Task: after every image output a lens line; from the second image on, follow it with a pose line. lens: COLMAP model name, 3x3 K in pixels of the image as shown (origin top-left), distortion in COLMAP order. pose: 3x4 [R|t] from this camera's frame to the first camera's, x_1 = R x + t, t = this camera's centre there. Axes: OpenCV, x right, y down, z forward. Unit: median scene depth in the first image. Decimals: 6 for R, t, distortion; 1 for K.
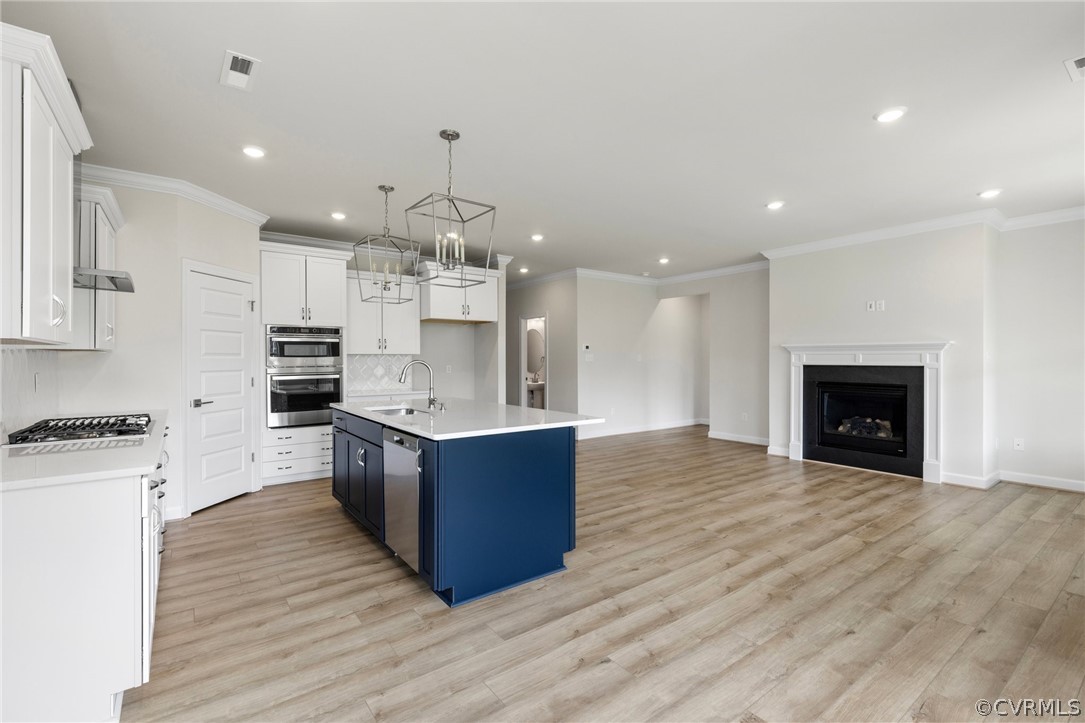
lens RADIAL K [[485.6, 0, 539.3], [0, 485.6, 359.6], [0, 0, 1]] dist [0.007771, -0.002117]
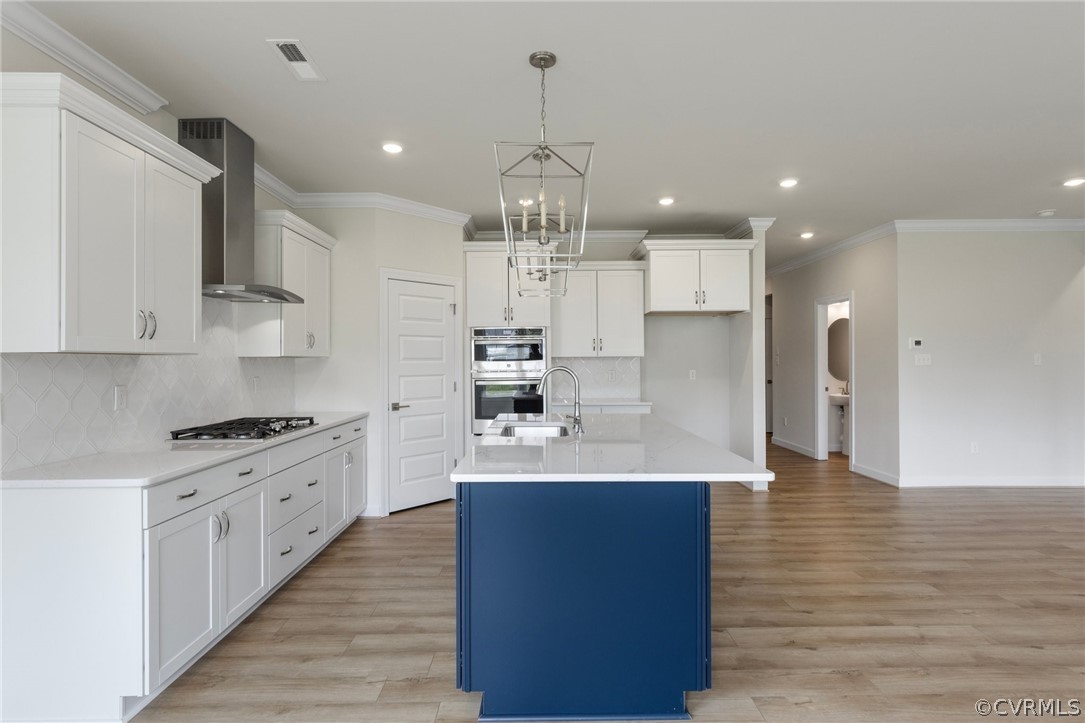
lens RADIAL K [[540.3, 0, 539.3], [0, 540.3, 359.7], [0, 0, 1]] dist [0.001386, -0.001039]
pose [[0.807613, -0.002842, -0.589707, 0.186091], [0.003010, 0.999995, -0.000697, -0.007152], [0.589706, -0.001212, 0.807617, 0.219945]]
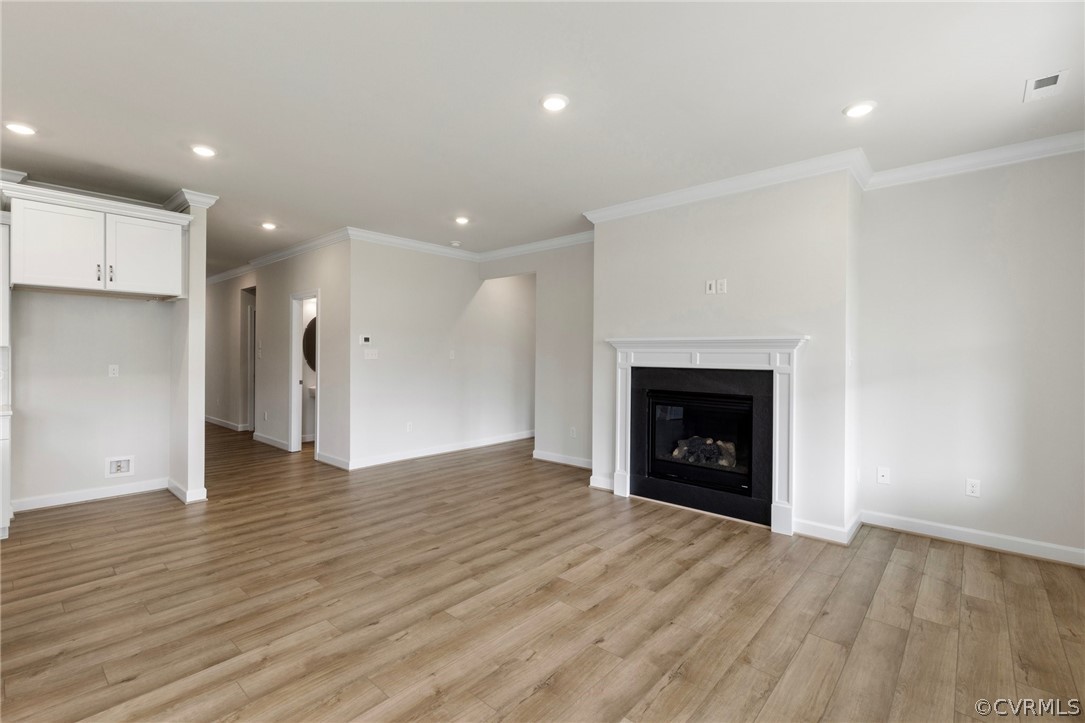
lens RADIAL K [[485.6, 0, 539.9], [0, 485.6, 355.8], [0, 0, 1]] dist [0.007771, -0.002117]
pose [[0.978549, 0.006616, 0.205910, 0.324137], [-0.006981, 0.999975, 0.001046, -0.006615], [-0.205898, -0.002461, 0.978570, 0.392657]]
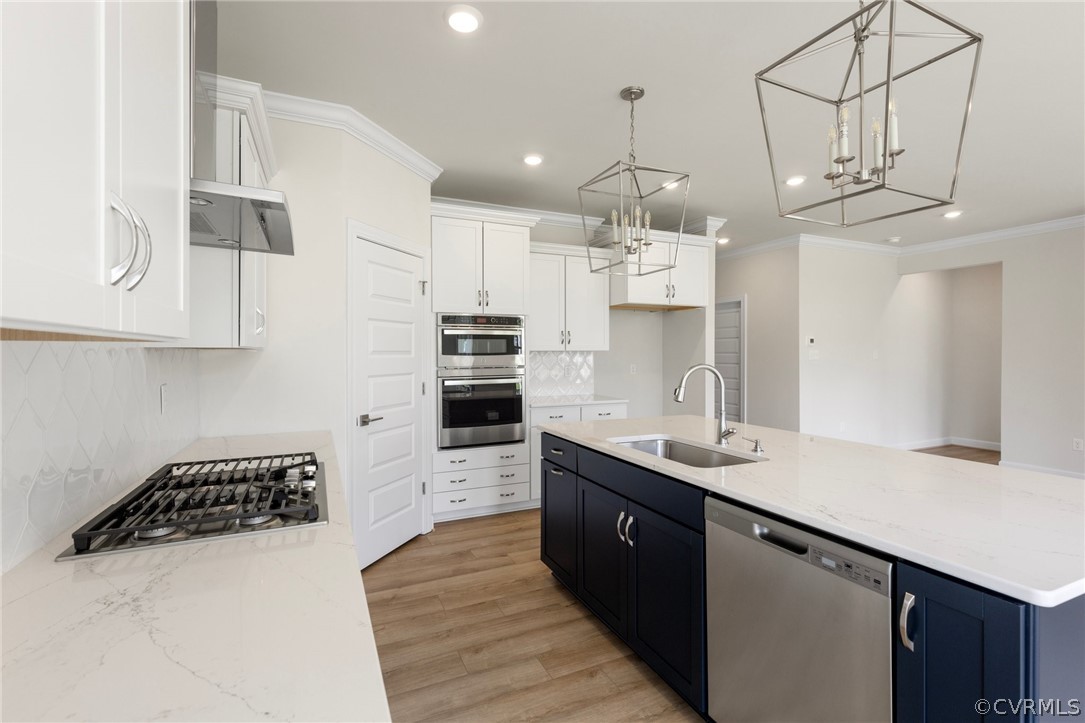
lens RADIAL K [[485.6, 0, 538.1], [0, 485.6, 355.0], [0, 0, 1]] dist [0.007771, -0.002117]
pose [[0.979042, 0.003180, -0.203631, -0.257853], [-0.002240, 0.999986, 0.004843, -0.009915], [0.203644, -0.004285, 0.979036, 0.294727]]
